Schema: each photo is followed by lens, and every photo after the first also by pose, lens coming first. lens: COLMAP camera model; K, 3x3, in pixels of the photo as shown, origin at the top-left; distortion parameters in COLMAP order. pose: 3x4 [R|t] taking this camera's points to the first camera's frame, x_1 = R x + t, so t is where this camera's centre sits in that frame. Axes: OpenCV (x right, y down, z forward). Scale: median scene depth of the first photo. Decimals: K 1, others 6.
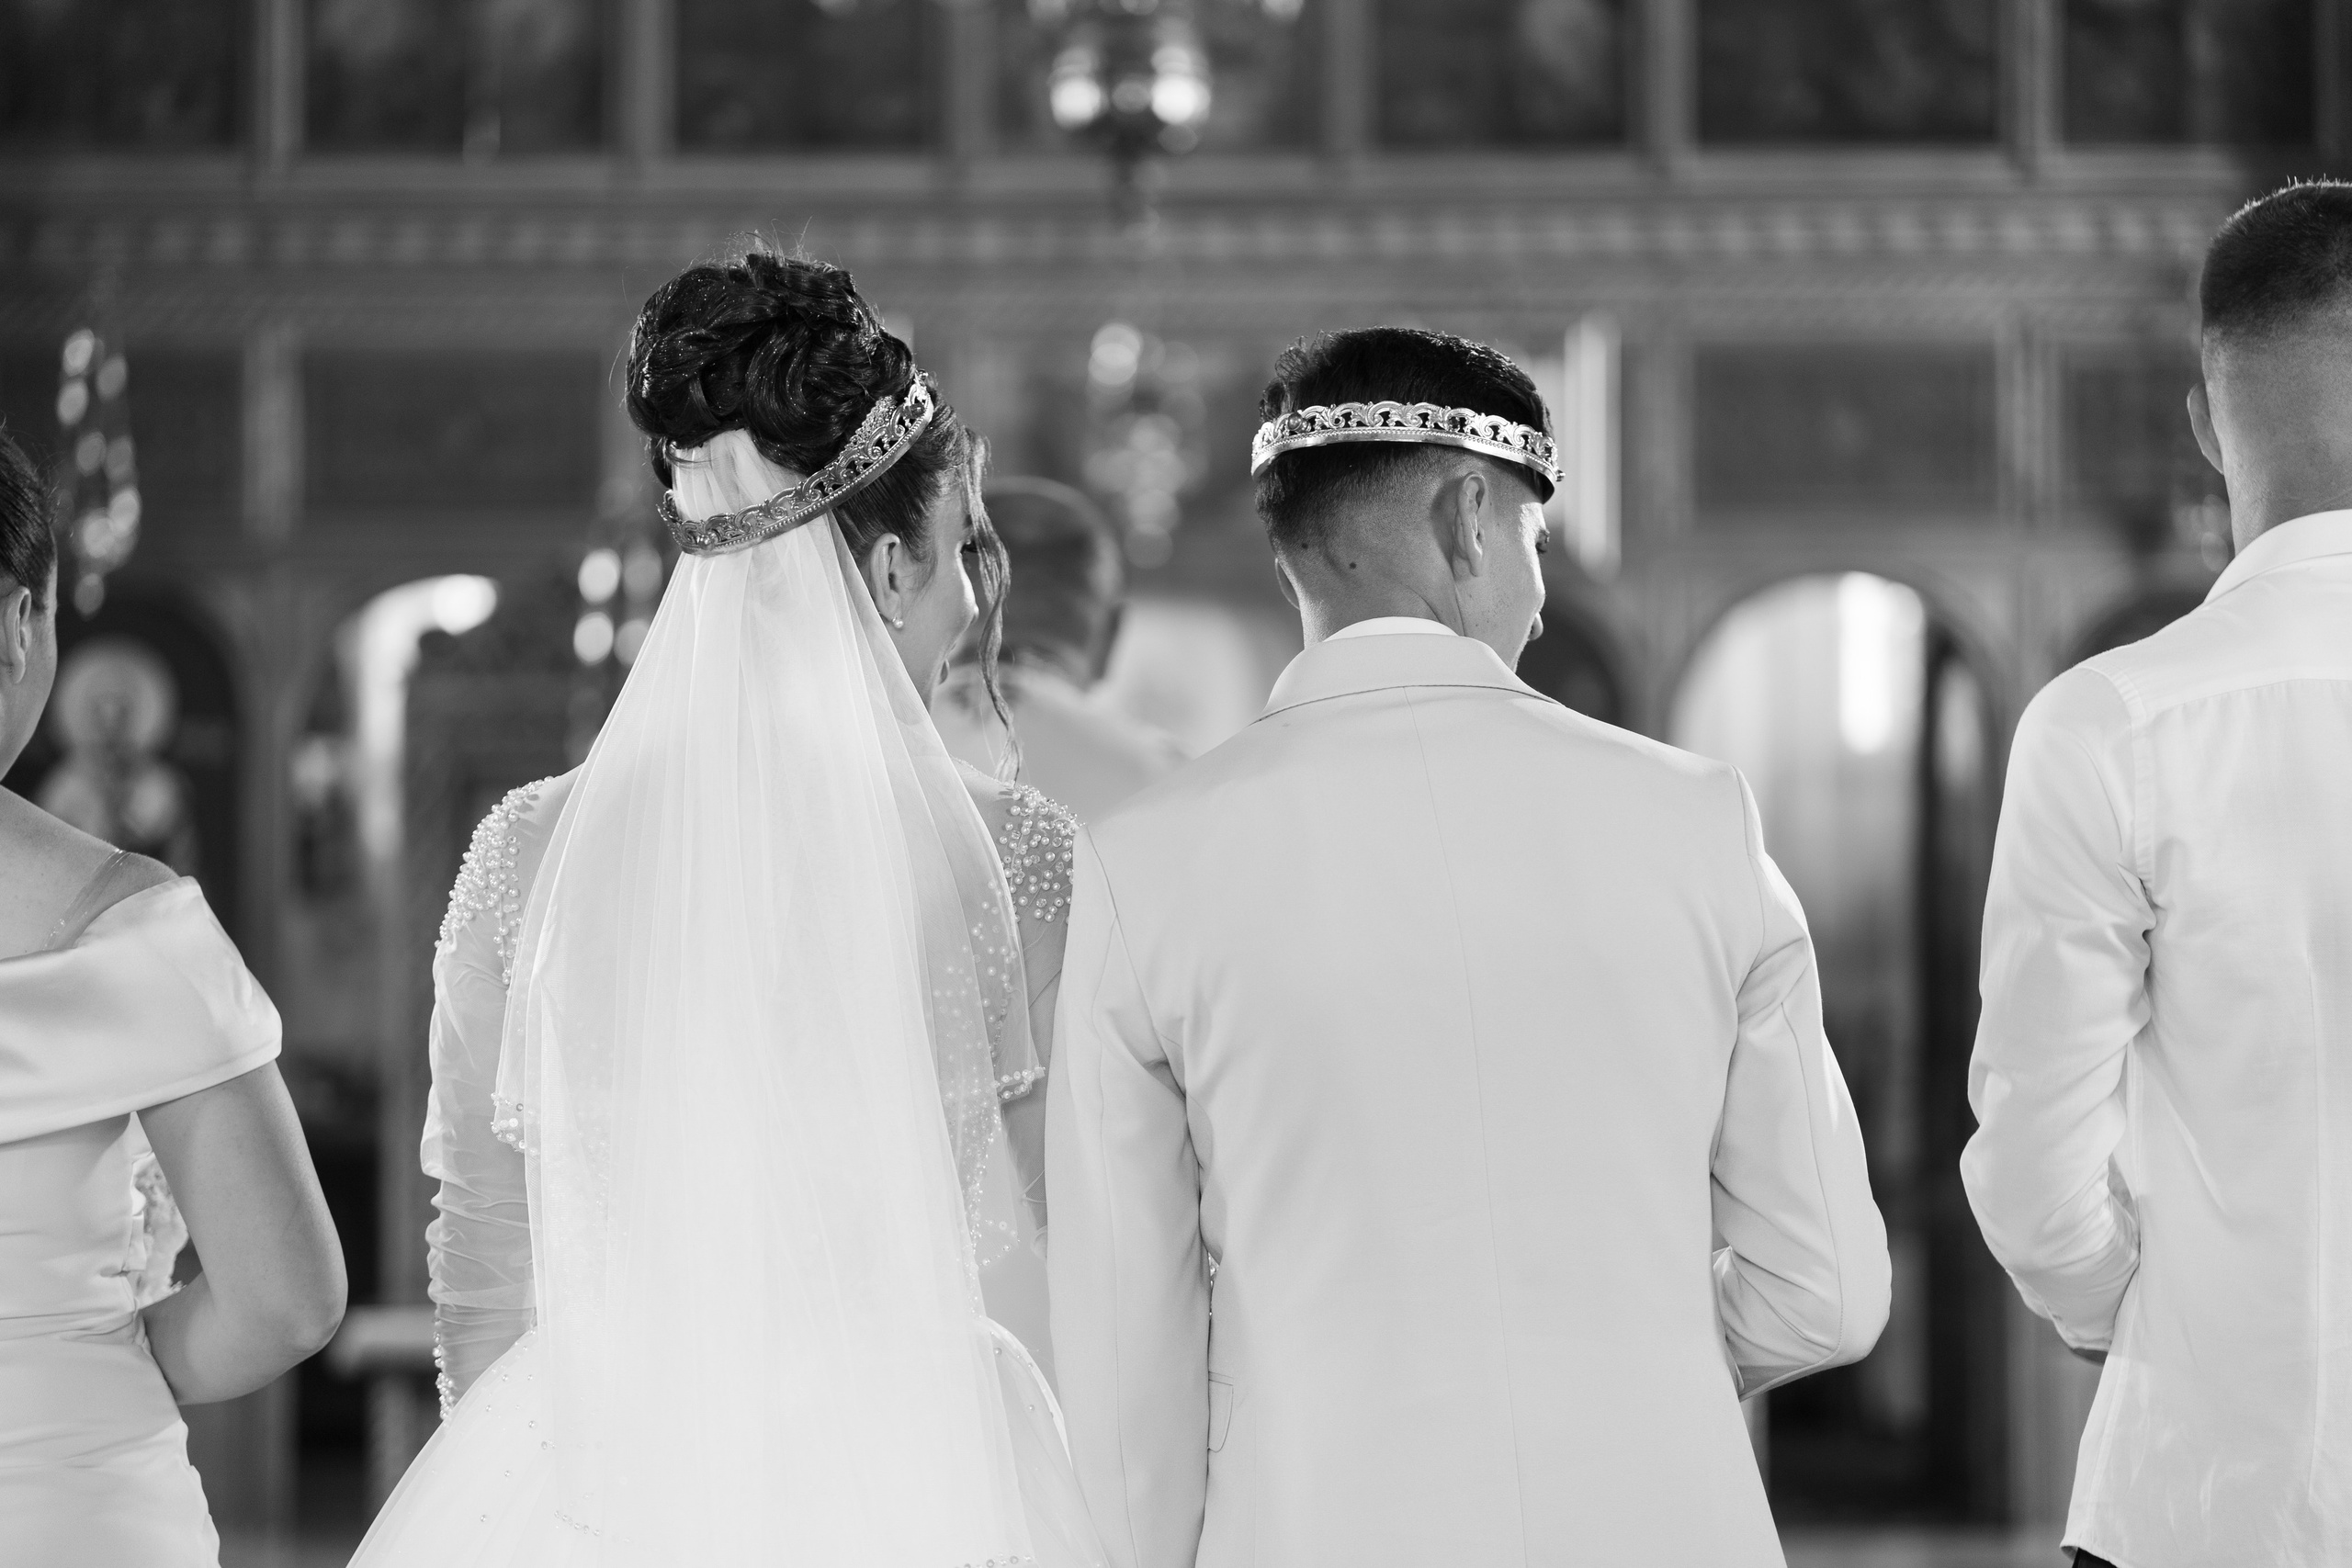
lens RADIAL K [[5746.1, 0, 1176.0], [0, 5746.1, 784.0], [0, 0, 1]] dist [-0.051382, -0.395300]
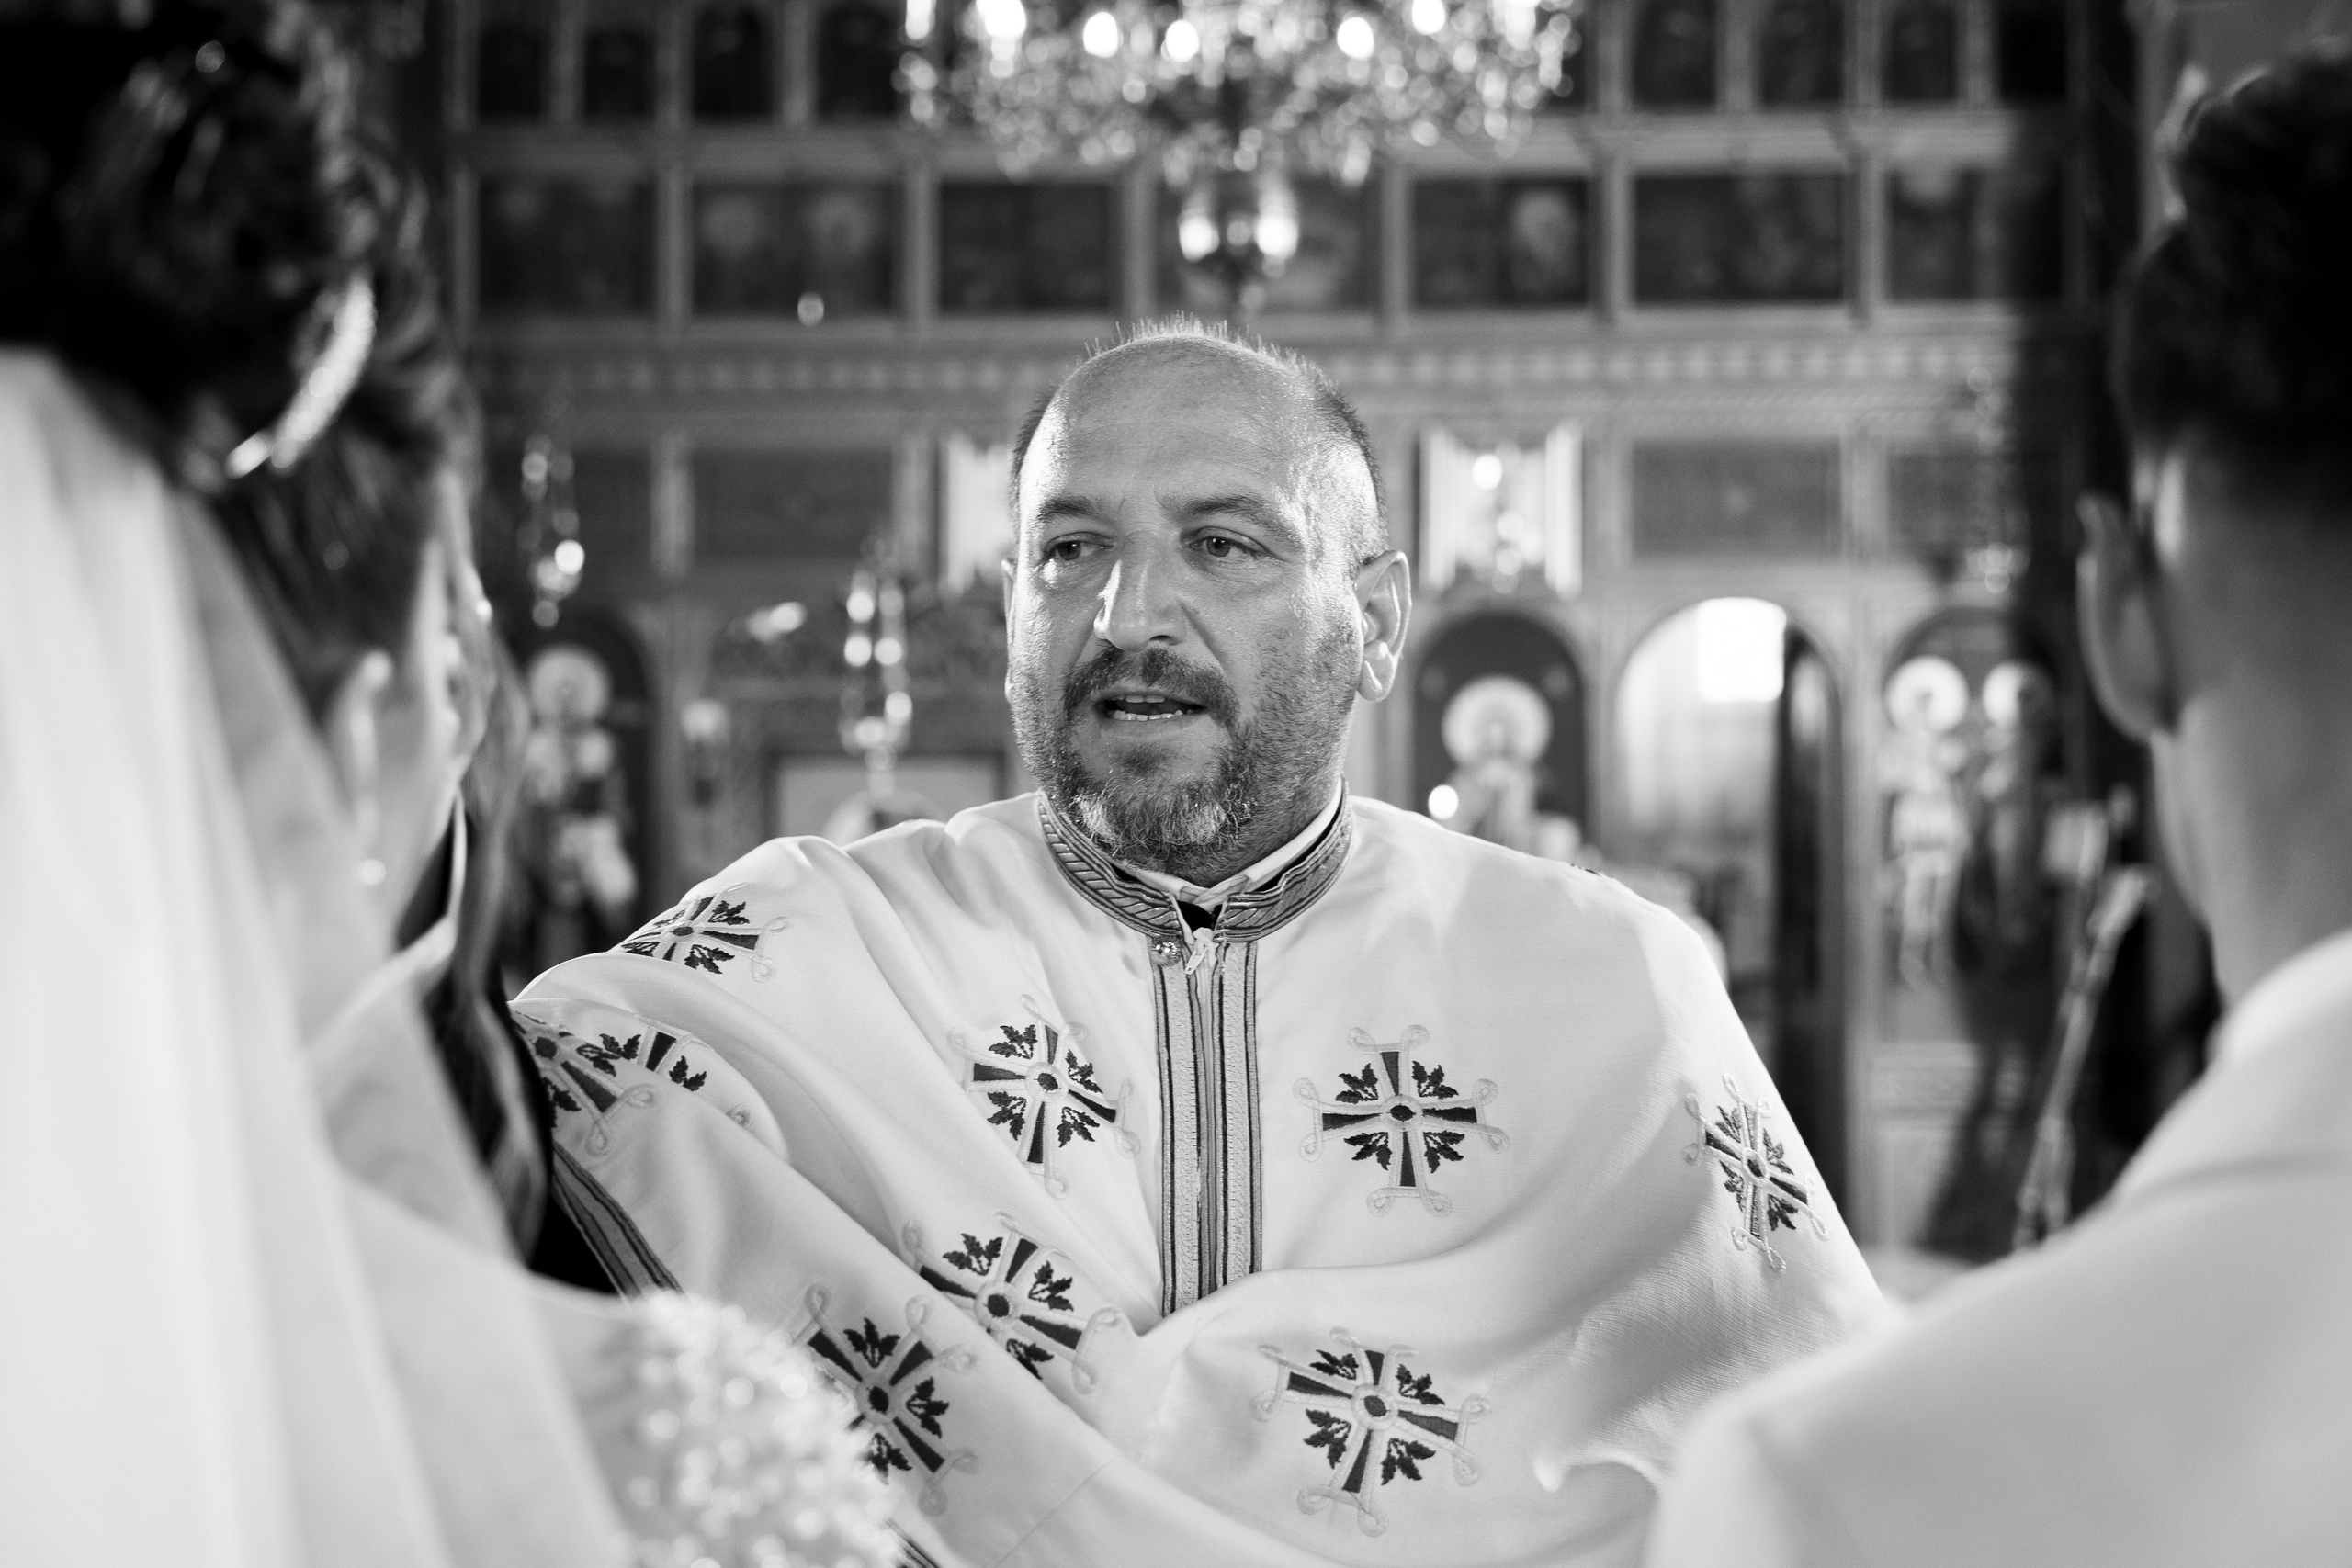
lens RADIAL K [[2795.9, 0, 1176.0], [0, 2795.9, 784.0], [0, 0, 1]] dist [0.013793, 0.018400]
pose [[0.999151, -0.000484, -0.041203, 0.003121], [0.001868, 0.999435, 0.033566, -0.013064], [0.041163, -0.033615, 0.998587, 0.278016]]
